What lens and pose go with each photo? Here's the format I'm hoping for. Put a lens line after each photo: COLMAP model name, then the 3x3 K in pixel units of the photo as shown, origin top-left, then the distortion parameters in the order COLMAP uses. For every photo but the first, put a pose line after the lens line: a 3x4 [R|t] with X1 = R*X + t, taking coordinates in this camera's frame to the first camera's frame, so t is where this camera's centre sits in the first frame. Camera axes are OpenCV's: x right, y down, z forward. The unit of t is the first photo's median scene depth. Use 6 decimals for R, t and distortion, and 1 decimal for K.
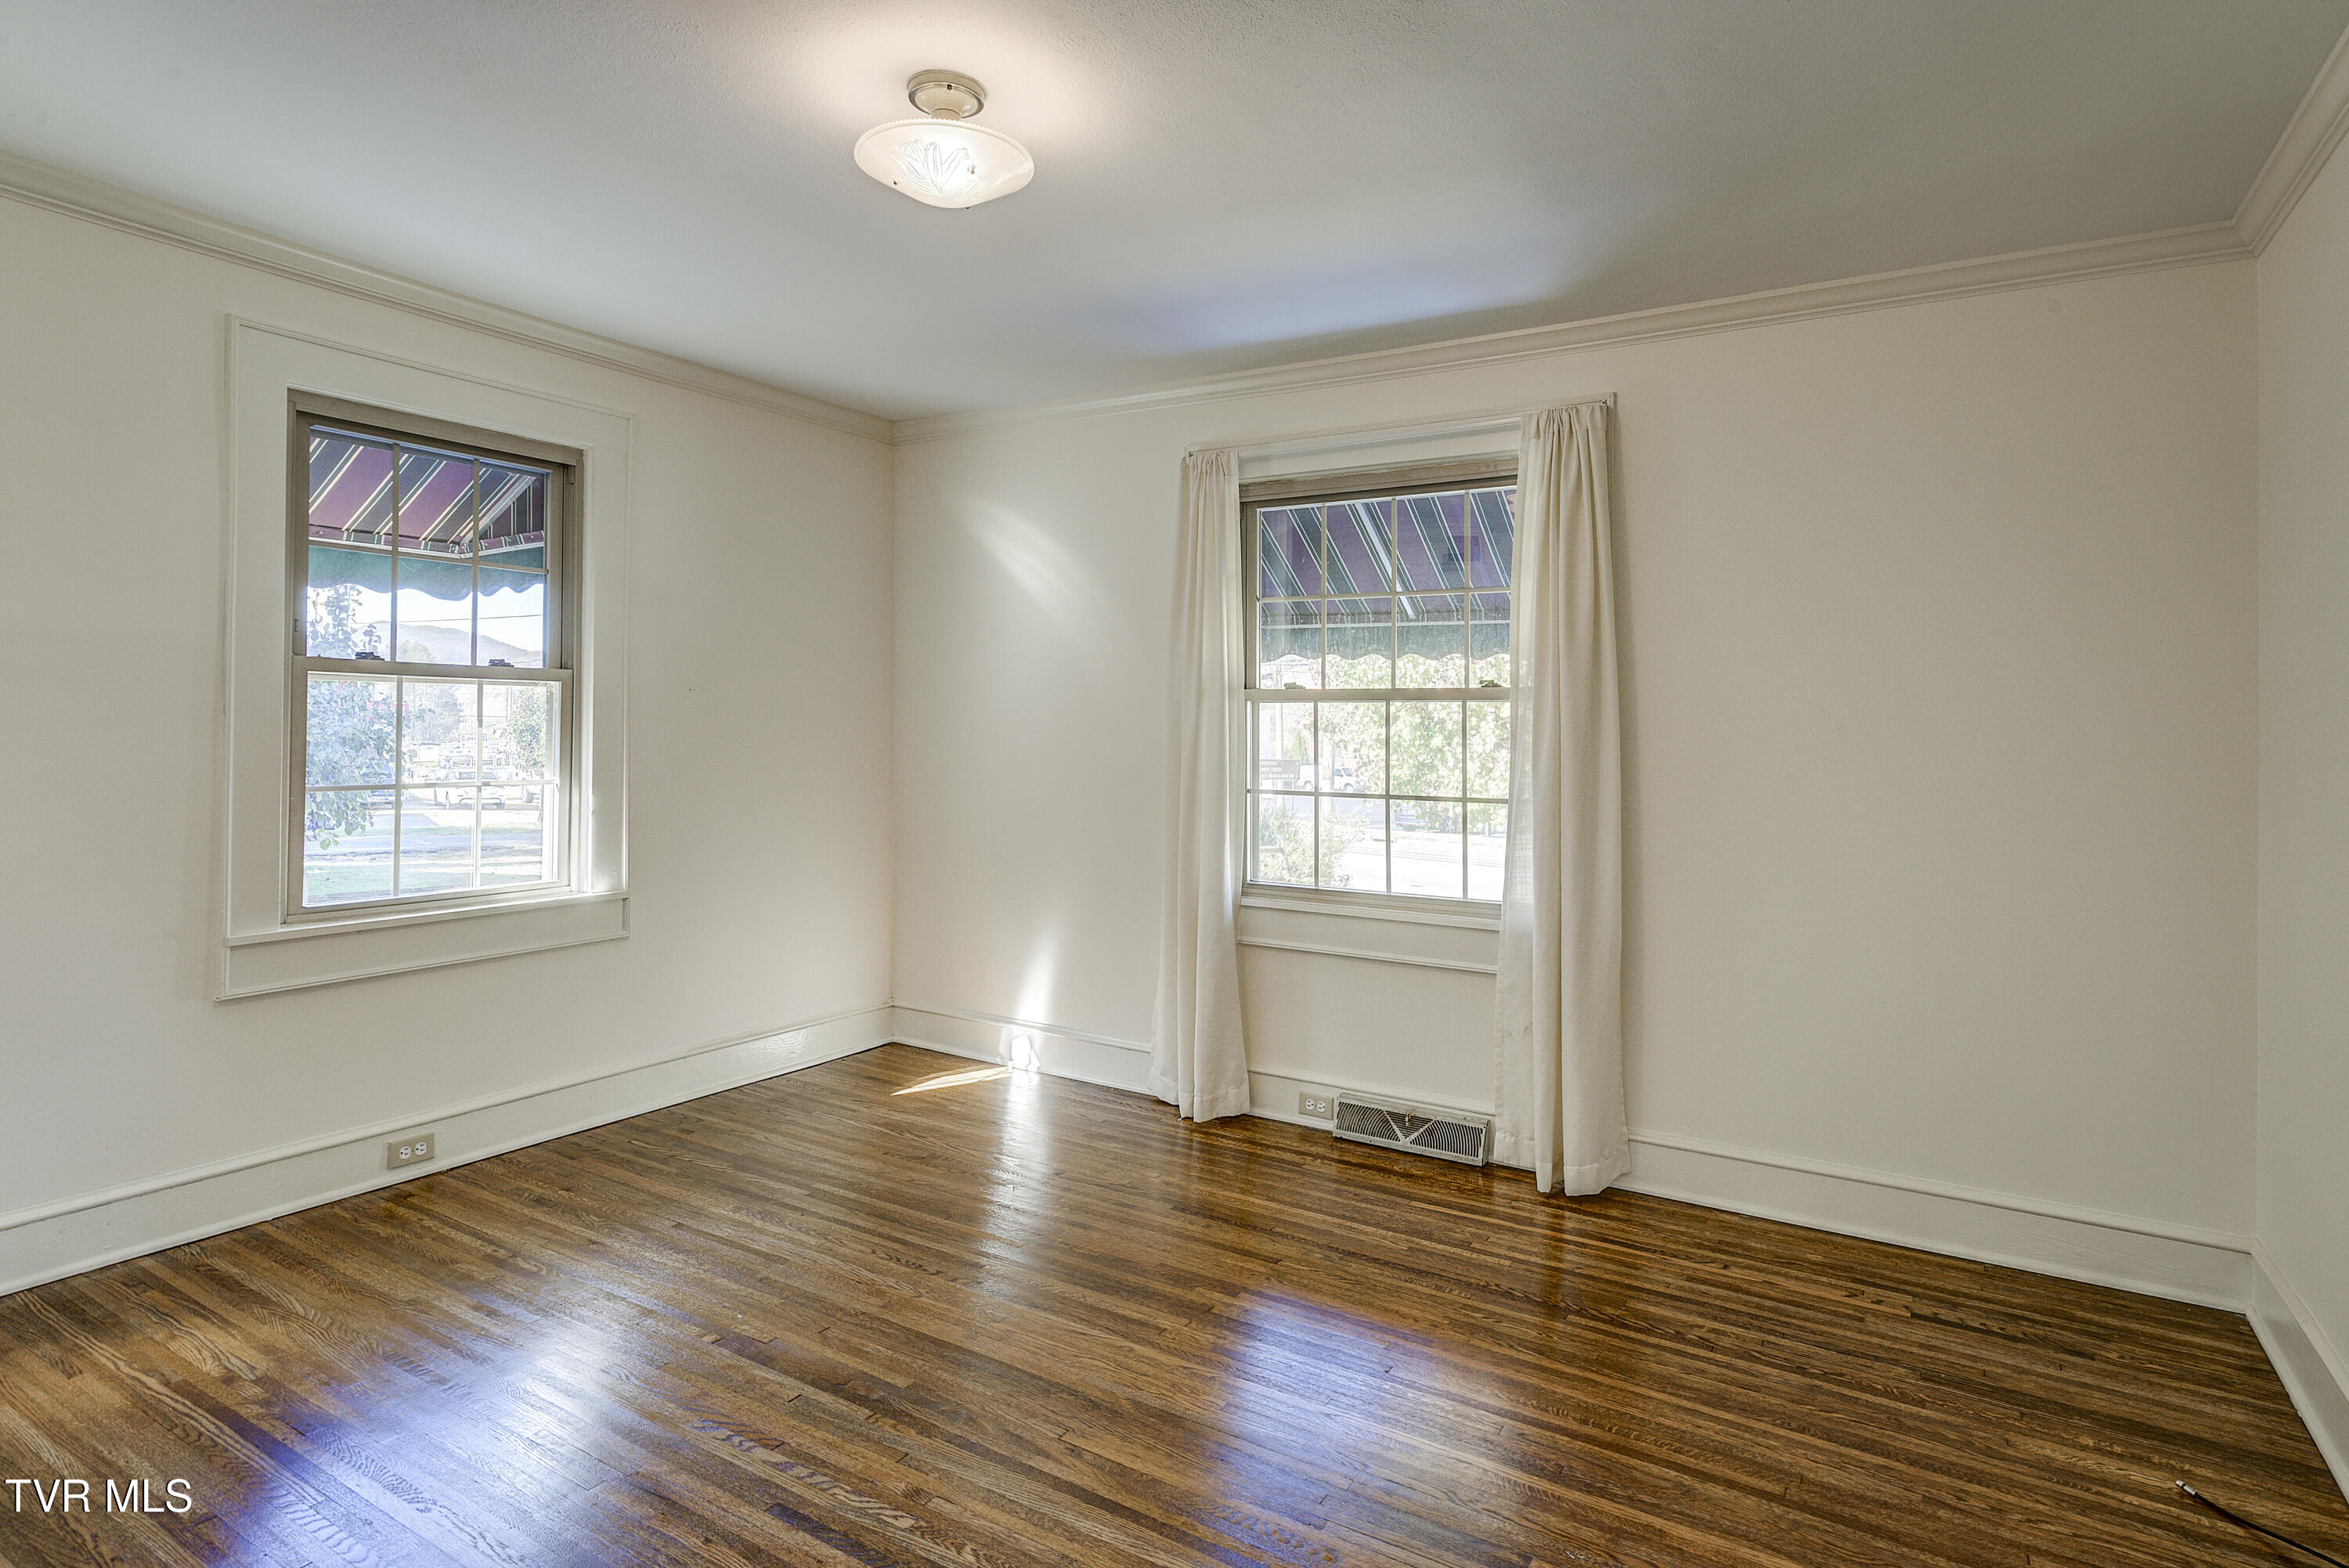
lens RADIAL K [[1235.1, 0, 1172.7], [0, 1235.1, 710.3], [0, 0, 1]] dist [0.001195, 0.000067]
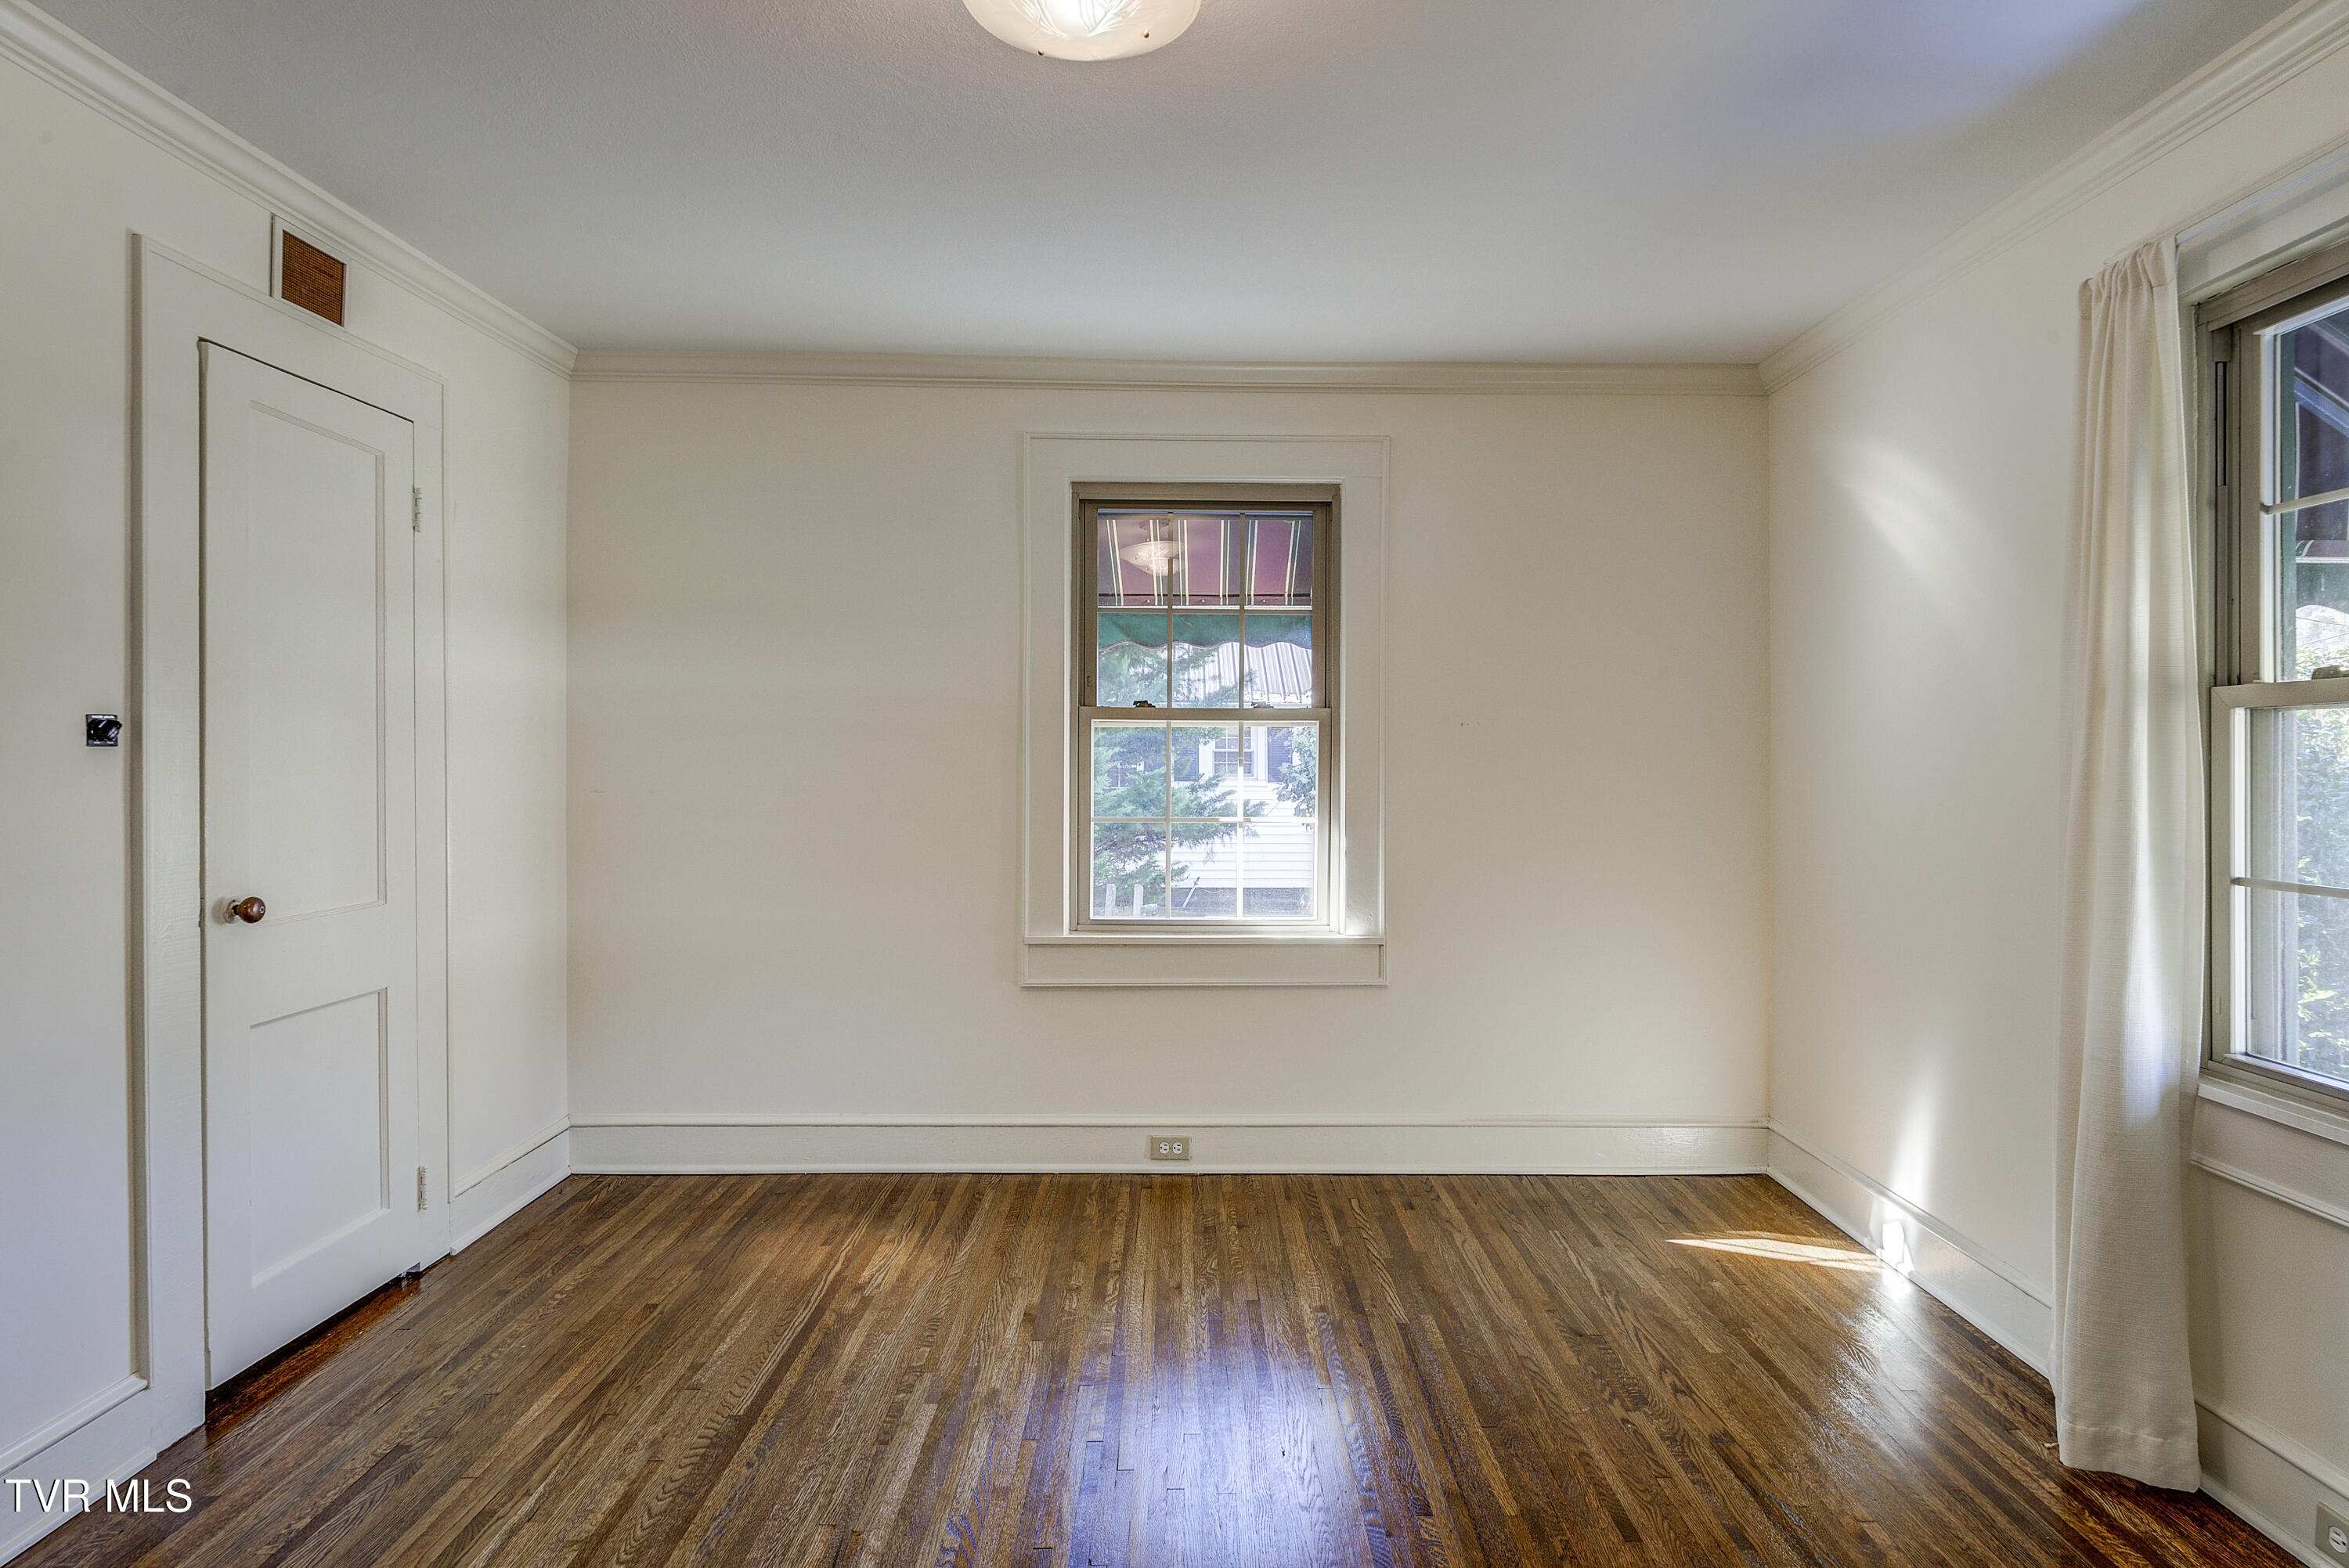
lens RADIAL K [[1203.1, 0, 1182.1], [0, 1203.1, 778.2], [0, 0, 1]] dist [0.000424, -0.002126]
pose [[0.544196, 0.002781, -0.838954, 0.285464], [0.014370, 0.999817, 0.012635, 0.010171], [0.838835, -0.018931, 0.544056, 0.411530]]
